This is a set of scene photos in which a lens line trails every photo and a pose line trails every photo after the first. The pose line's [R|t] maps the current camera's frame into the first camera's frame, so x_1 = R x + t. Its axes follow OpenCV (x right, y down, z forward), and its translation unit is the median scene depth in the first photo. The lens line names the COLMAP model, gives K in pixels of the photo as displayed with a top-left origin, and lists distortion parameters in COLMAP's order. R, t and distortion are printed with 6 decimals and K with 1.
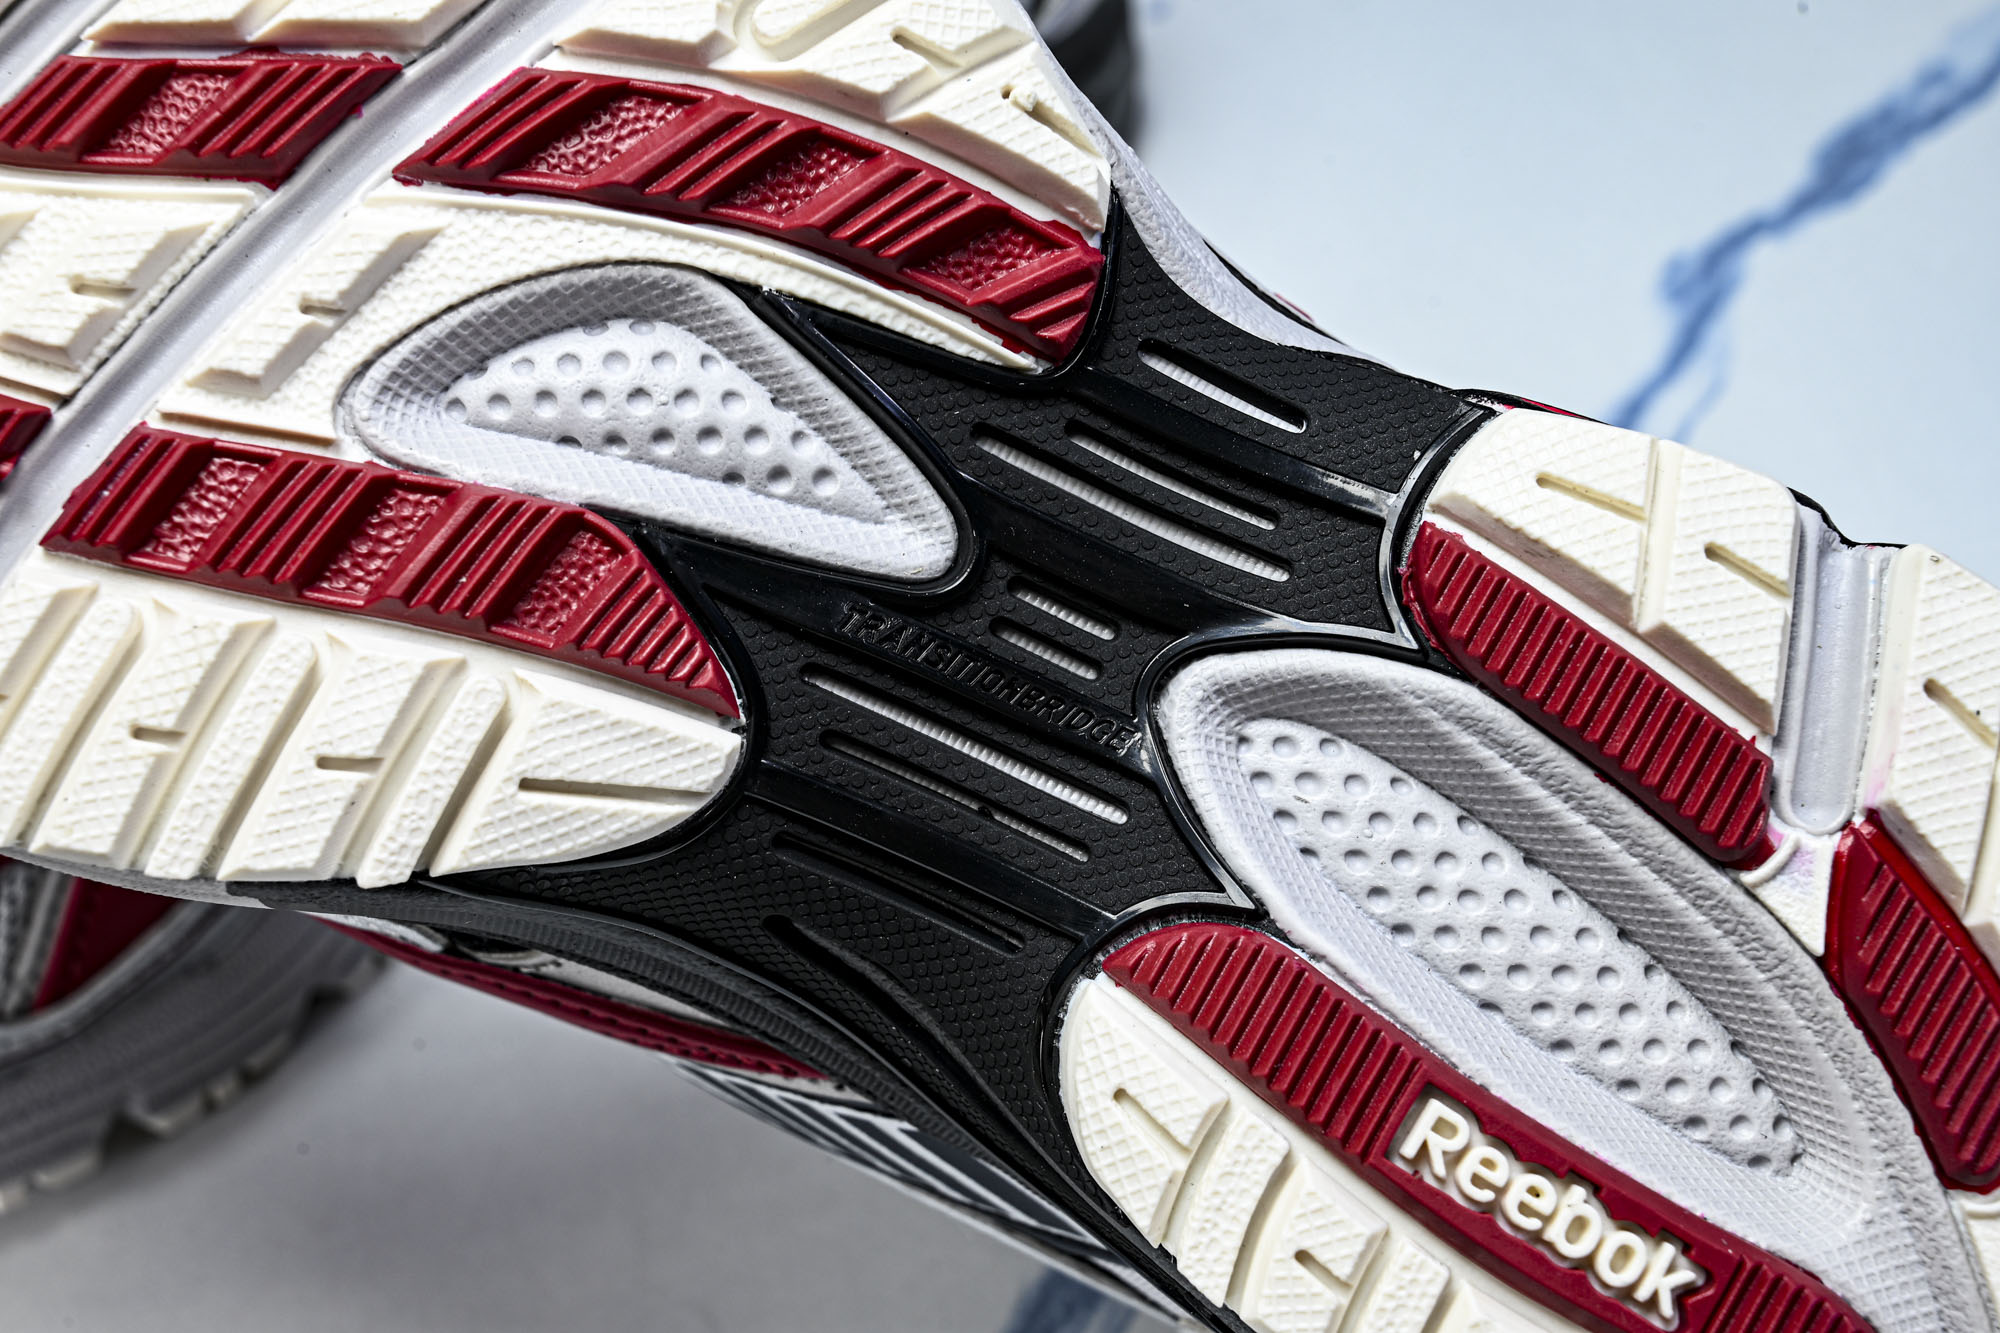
lens RADIAL K [[3599.7, 0, 996.0], [0, 3599.7, 668.7], [0, 0, 1]] dist [-0.038577, -0.038917]
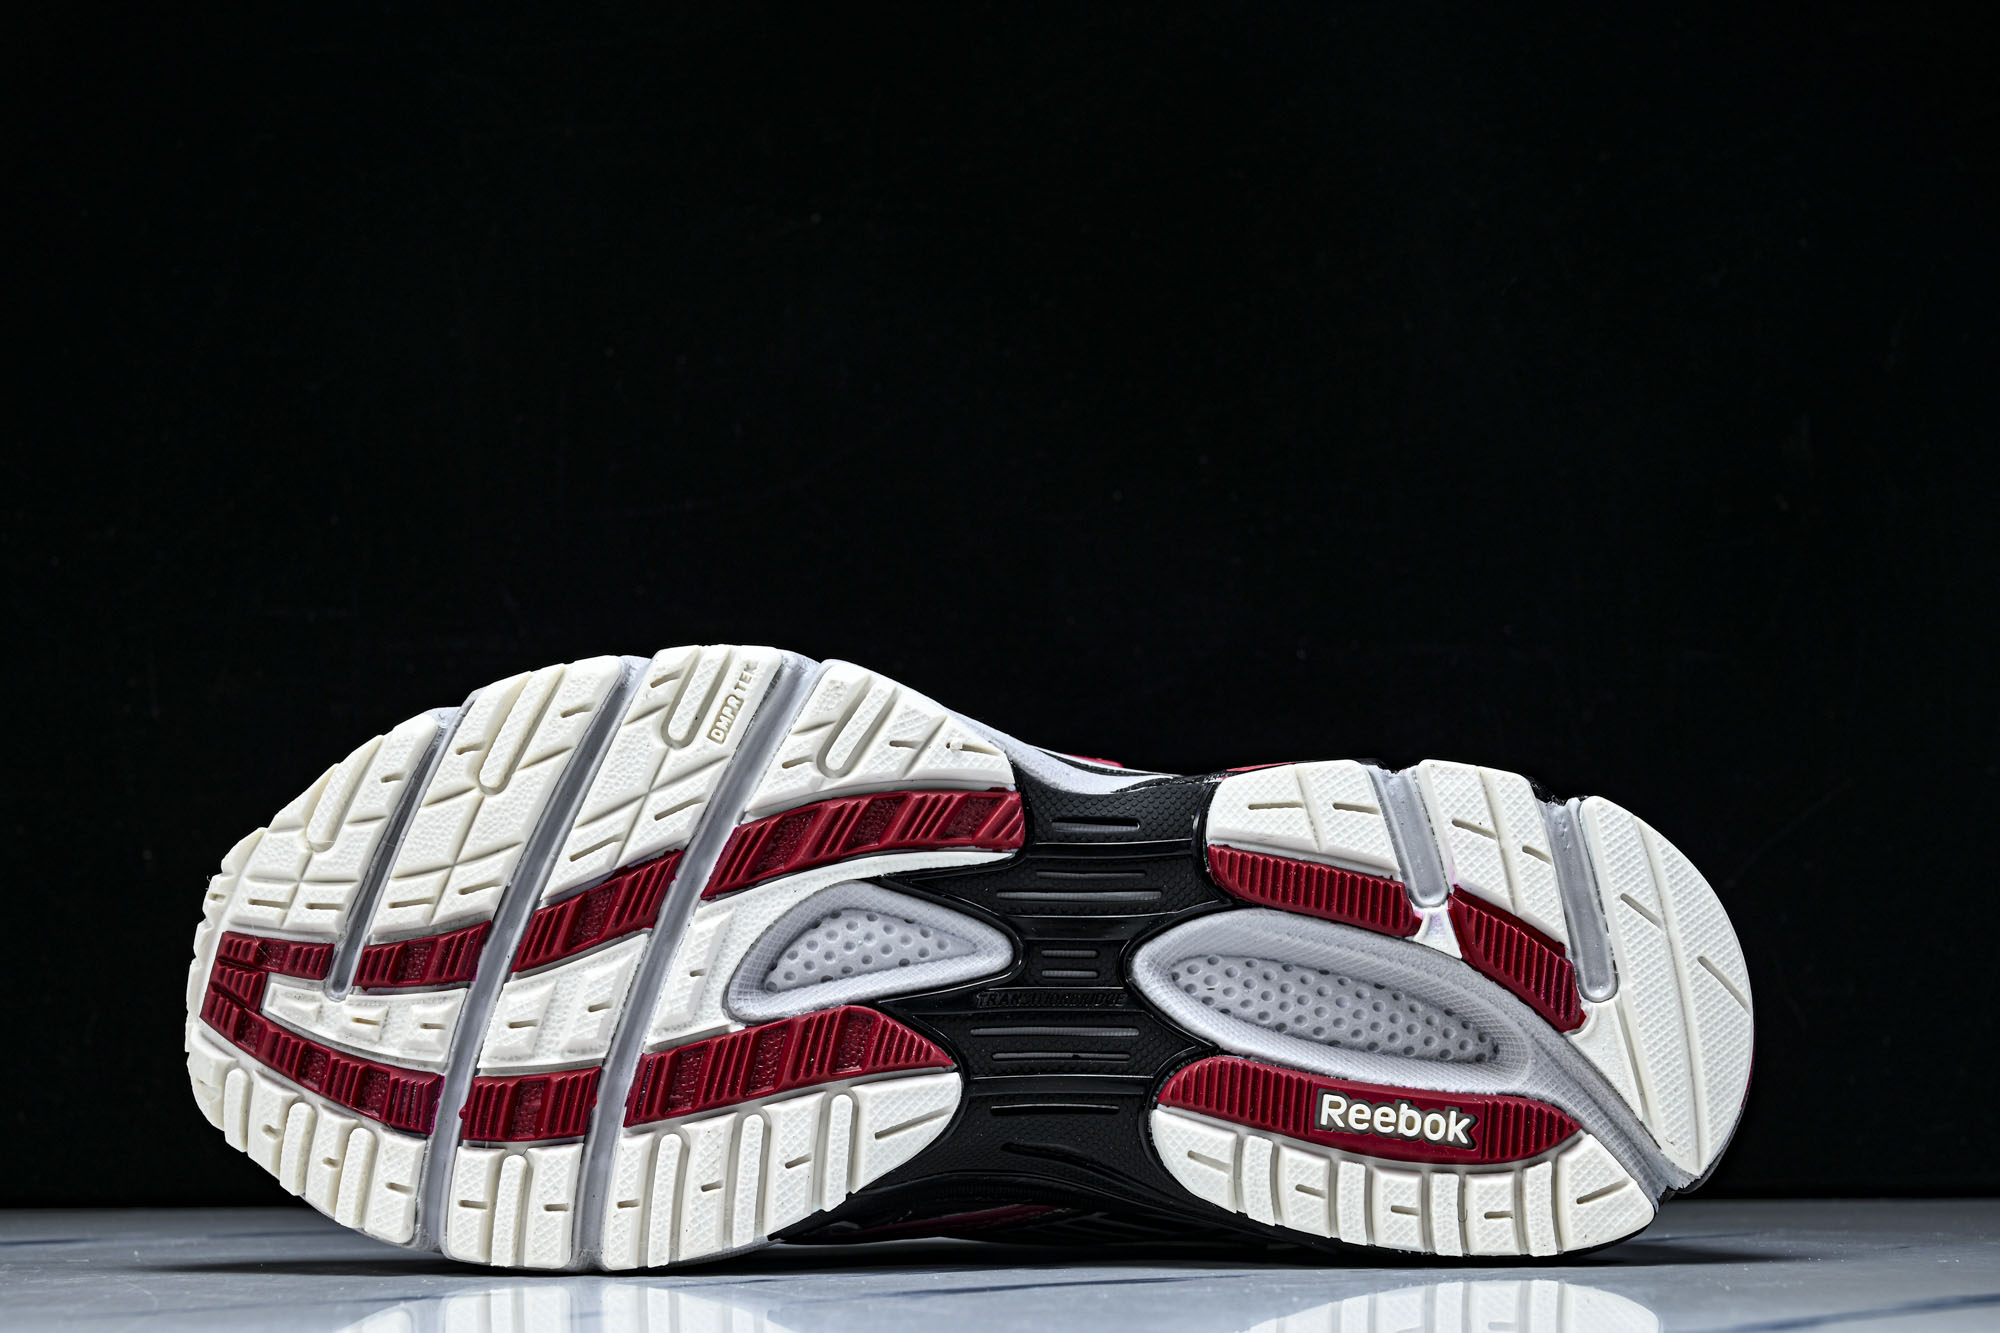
lens RADIAL K [[2867.4, 0, 1000.0], [0, 2867.4, 666.5], [0, 0, 1]] dist [0.021906, 0.004562]
pose [[0.910854, -0.410304, 0.044674, -0.025576], [0.412728, 0.905363, -0.099868, -0.019947], [0.000530, 0.109403, 0.993997, -0.721559]]
